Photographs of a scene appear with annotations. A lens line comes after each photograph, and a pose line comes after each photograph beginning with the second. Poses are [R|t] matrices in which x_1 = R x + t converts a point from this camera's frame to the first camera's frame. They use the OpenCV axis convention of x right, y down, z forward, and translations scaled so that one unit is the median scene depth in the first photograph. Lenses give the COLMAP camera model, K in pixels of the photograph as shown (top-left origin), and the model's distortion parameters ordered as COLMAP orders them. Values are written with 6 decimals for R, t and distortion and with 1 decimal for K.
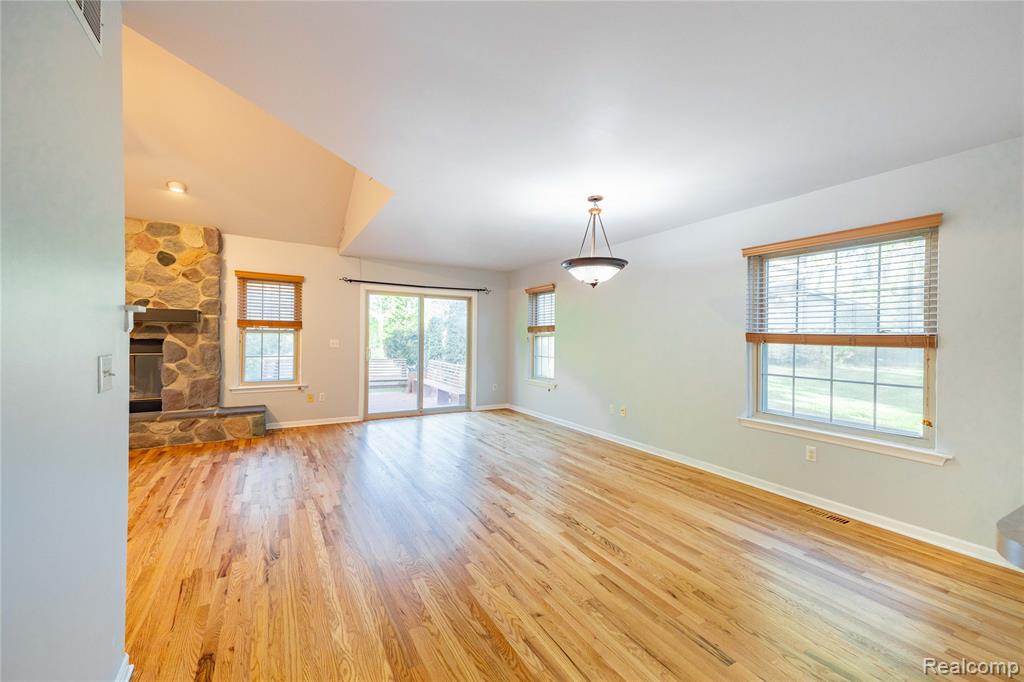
lens RADIAL K [[415.0, 0, 512.9], [0, 415.0, 338.5], [0, 0, 1]] dist [0.058184, -0.022309]
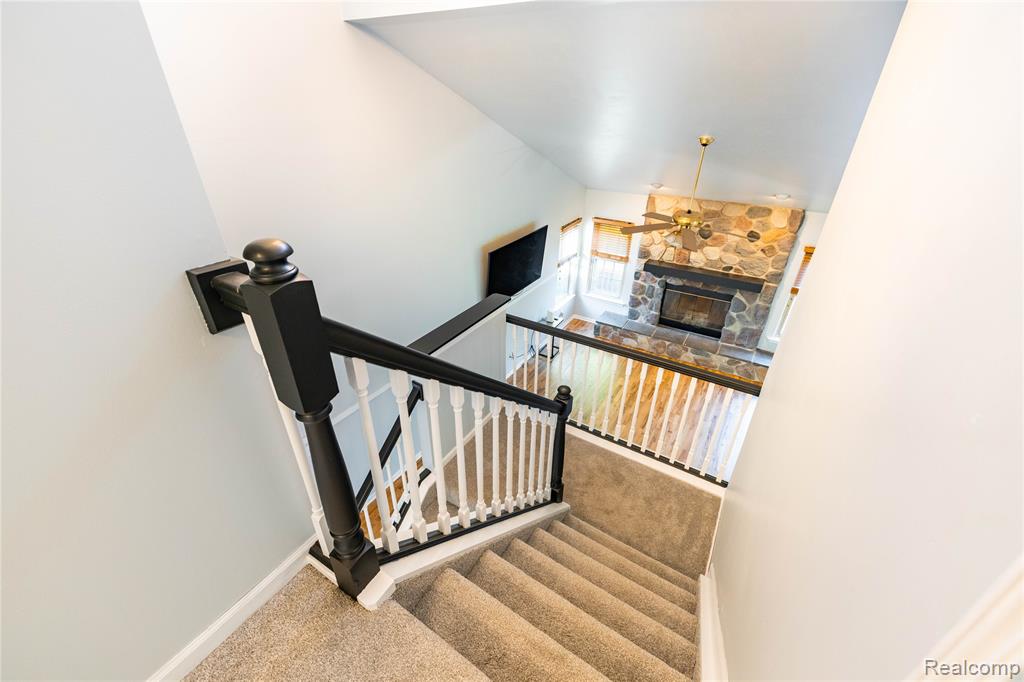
lens RADIAL K [[415.0, 0, 512.9], [0, 415.0, 338.5], [0, 0, 1]] dist [0.058184, -0.022309]
pose [[0.465935, 0.435044, -0.770481, -0.057362], [-0.004065, 0.871822, 0.489806, -0.526735], [0.884810, -0.225086, 0.407981, -0.192216]]
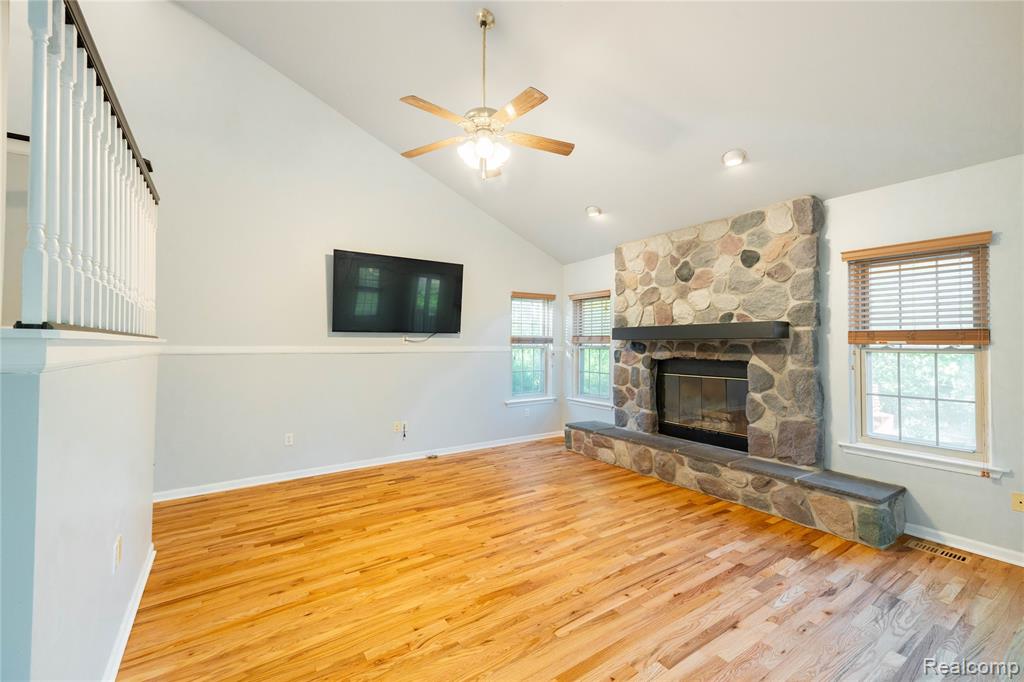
lens RADIAL K [[415.0, 0, 512.9], [0, 415.0, 338.5], [0, 0, 1]] dist [0.058184, -0.022309]
pose [[0.069857, -0.029334, -0.997126, -0.077398], [-0.005544, 0.999541, -0.029794, -0.014841], [0.997542, 0.007609, 0.069663, 0.513997]]
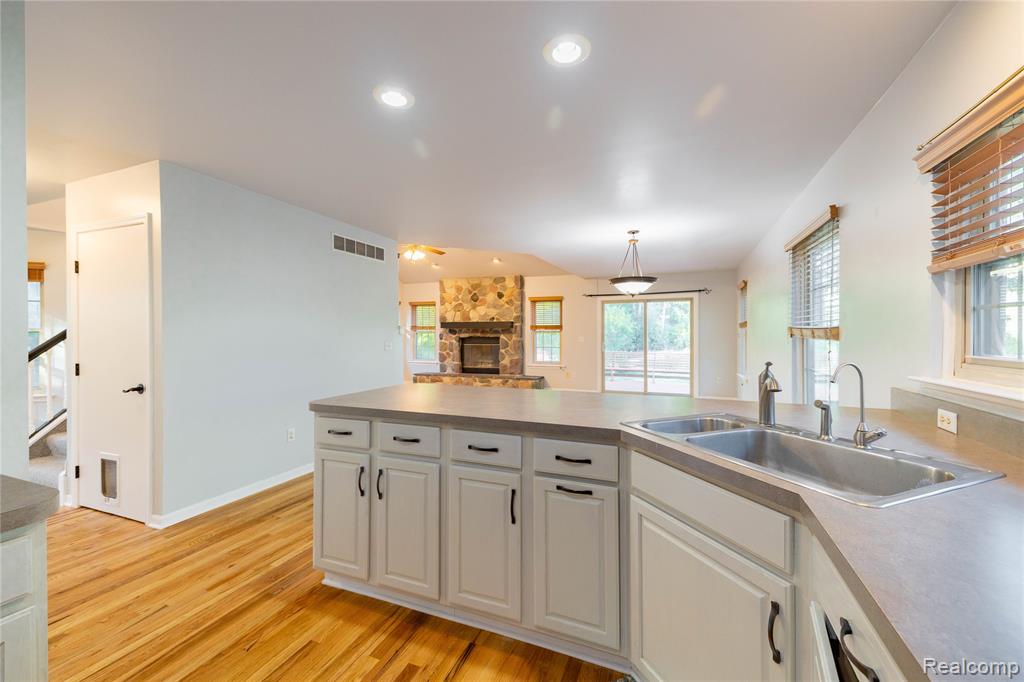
lens RADIAL K [[415.0, 0, 512.9], [0, 415.0, 338.5], [0, 0, 1]] dist [0.058184, -0.022309]
pose [[0.611502, -0.003447, -0.791236, 0.700073], [0.009112, 0.999955, 0.002686, 0.003487], [0.791191, -0.008852, 0.611506, -0.100910]]
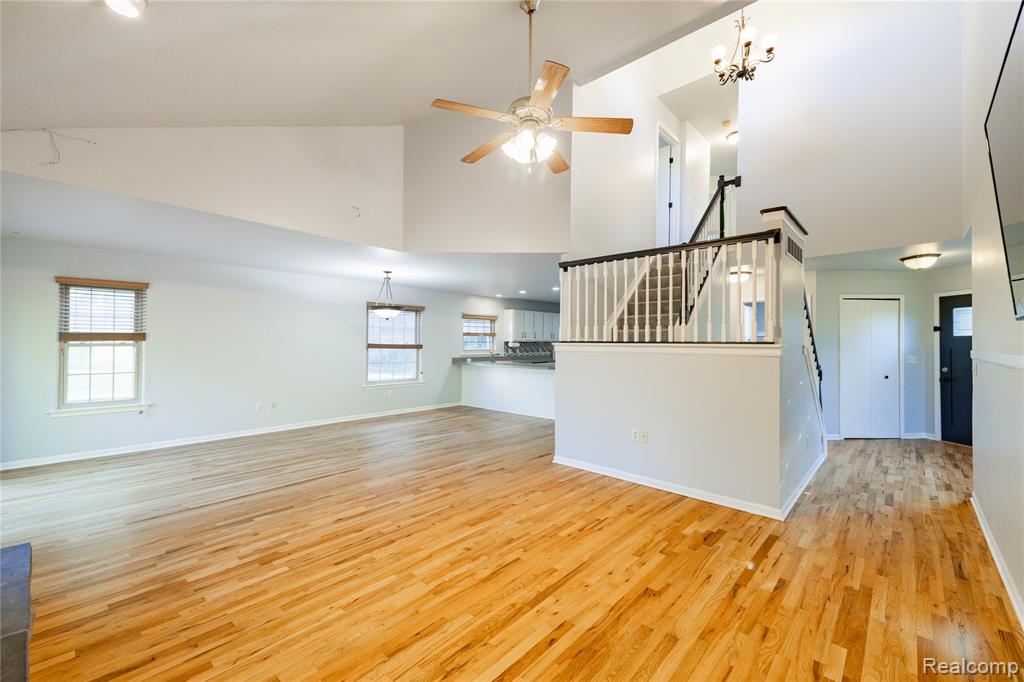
lens RADIAL K [[418.9, 0, 512.9], [0, 418.9, 337.8], [0, 0, 1]] dist [0.058901, -0.022421]
pose [[-0.301817, -0.003405, 0.953360, -1.167532], [-0.007323, 0.999972, 0.001253, -0.035659], [-0.953338, -0.006604, -0.301834, 0.698399]]
